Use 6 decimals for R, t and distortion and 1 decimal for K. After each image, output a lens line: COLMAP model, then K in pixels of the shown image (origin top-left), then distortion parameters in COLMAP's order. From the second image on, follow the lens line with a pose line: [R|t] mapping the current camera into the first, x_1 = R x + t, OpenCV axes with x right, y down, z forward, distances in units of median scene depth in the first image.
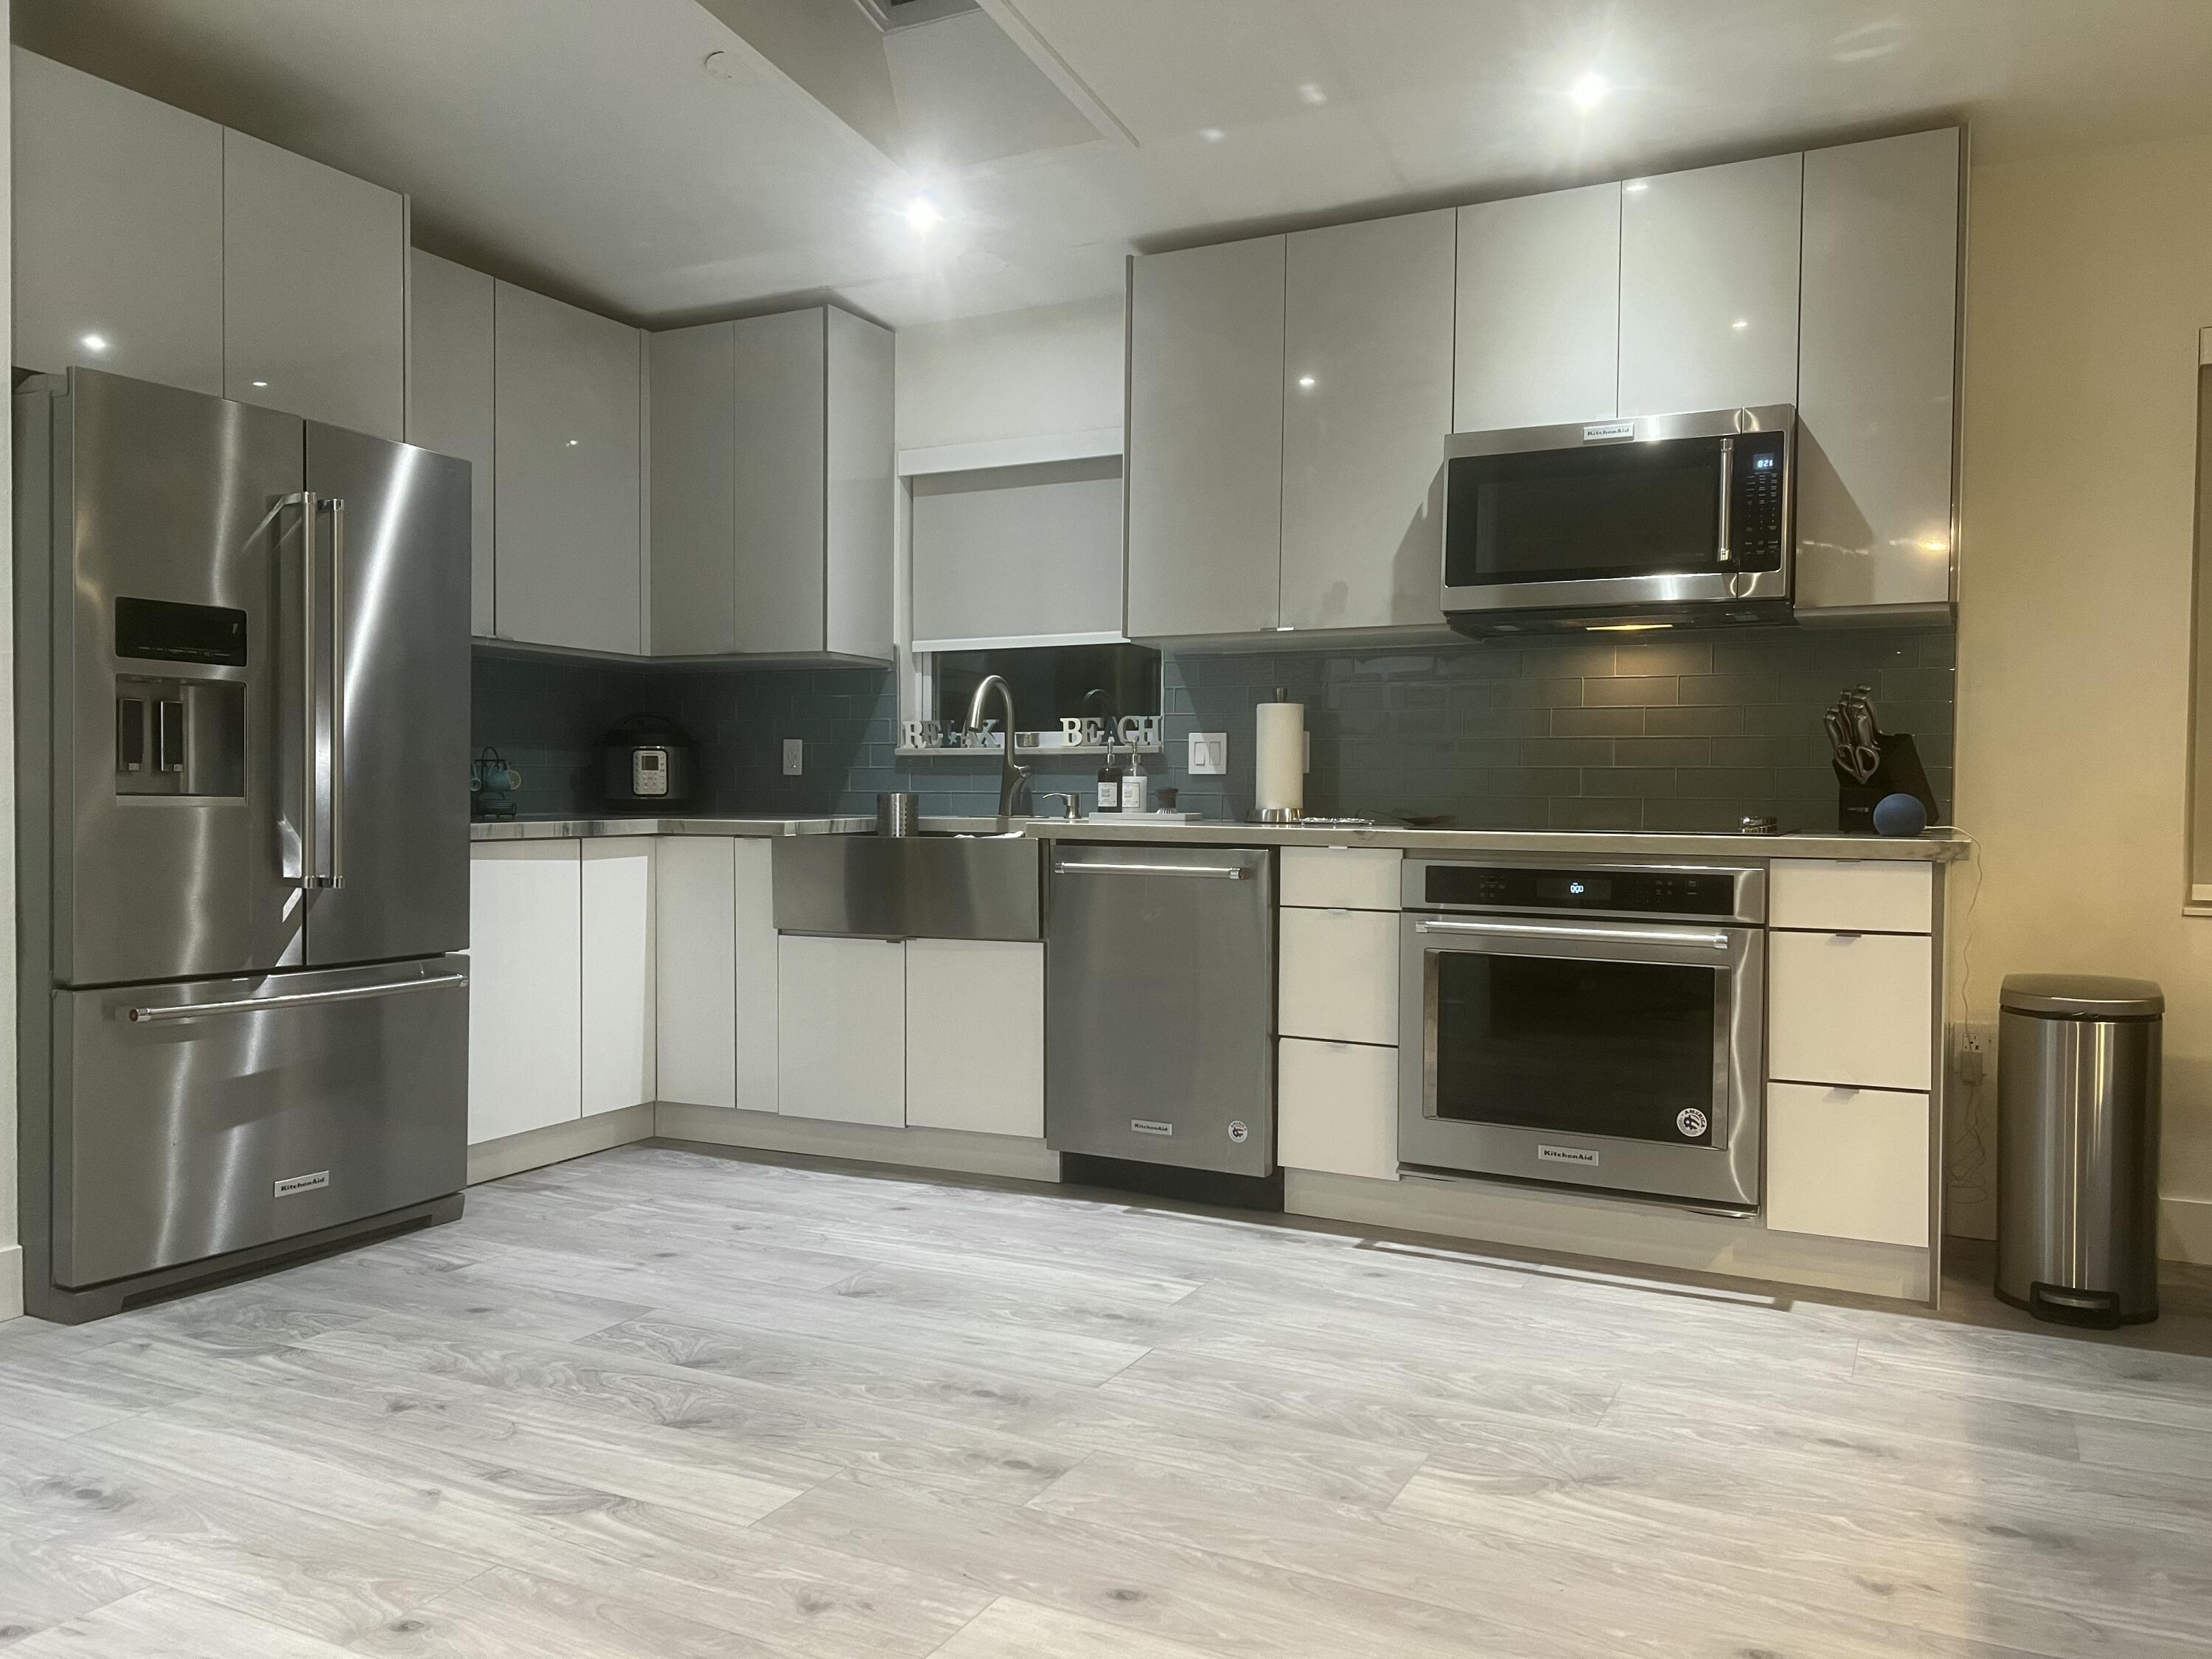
lens RADIAL K [[1635.2, 0, 1106.0], [0, 1635.2, 829.5], [0, 0, 1]] dist [0.047548, -0.036178]
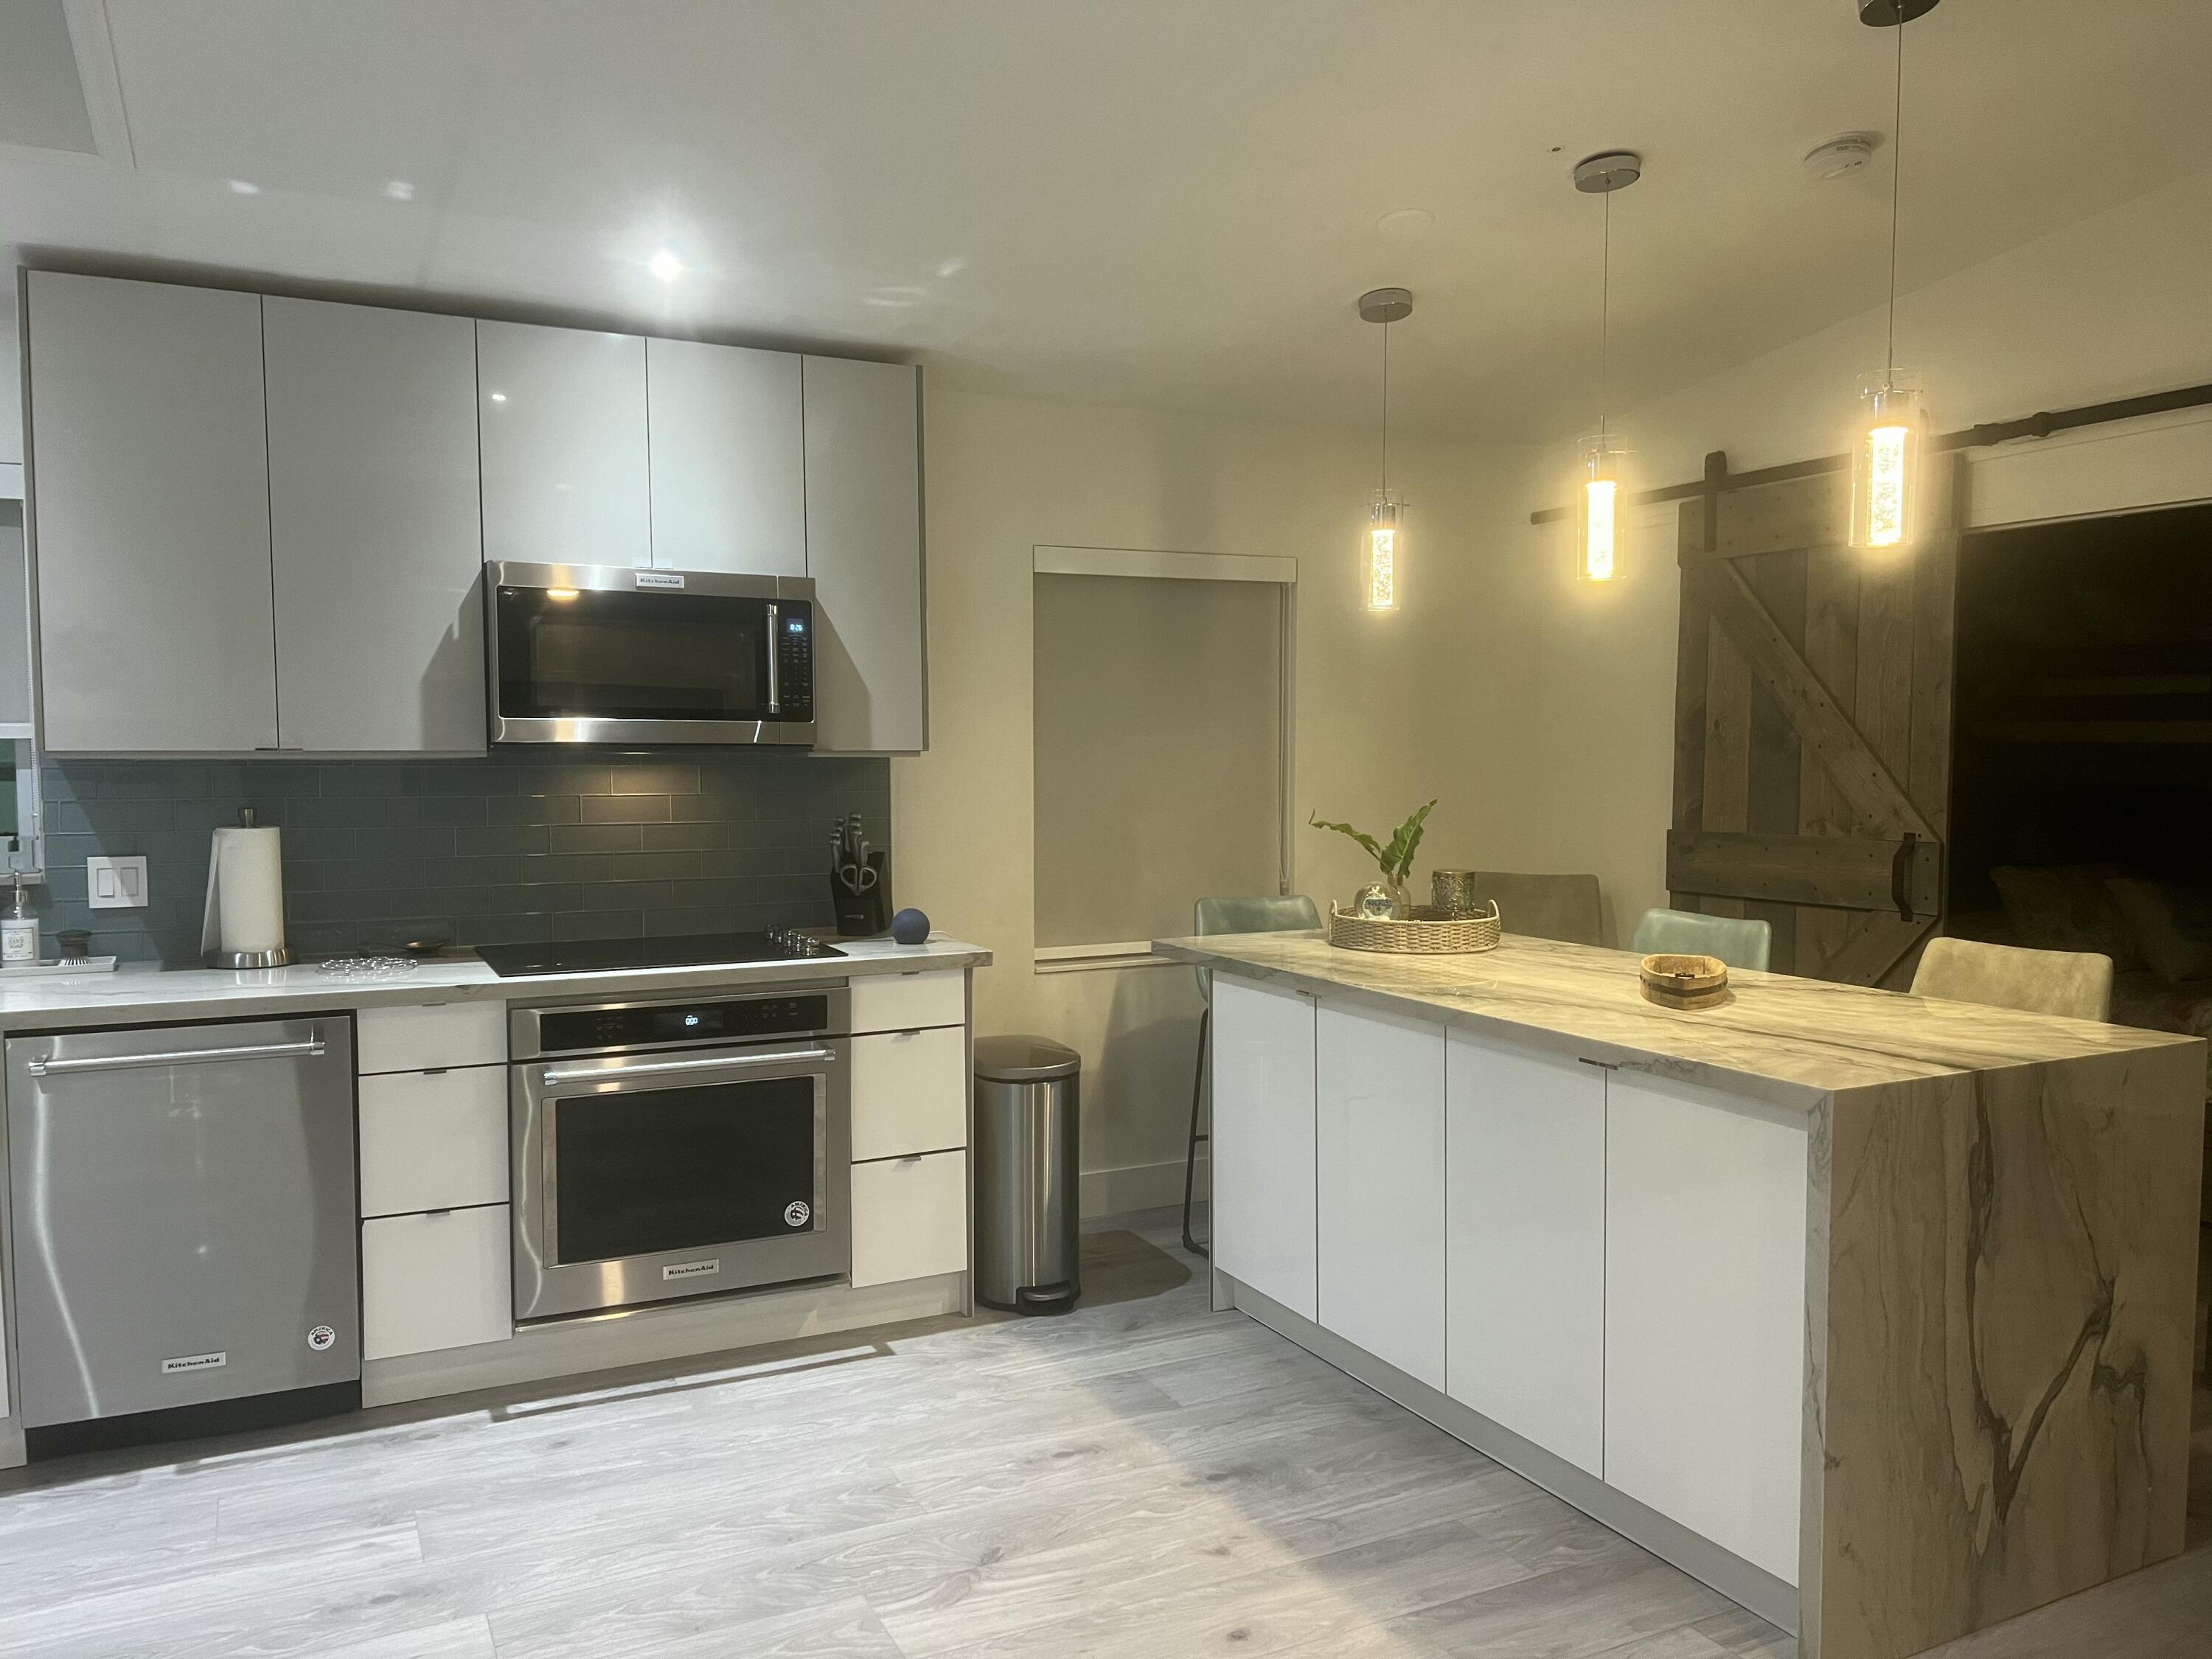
lens RADIAL K [[1663.6, 0, 1106.0], [0, 1663.6, 829.5], [0, 0, 1]] dist [0.058968, -0.047788]
pose [[0.600854, -0.052865, 0.797609, -0.422070], [0.022794, 0.998538, 0.049011, -0.138914], [-0.799034, -0.011267, 0.601181, 0.132192]]
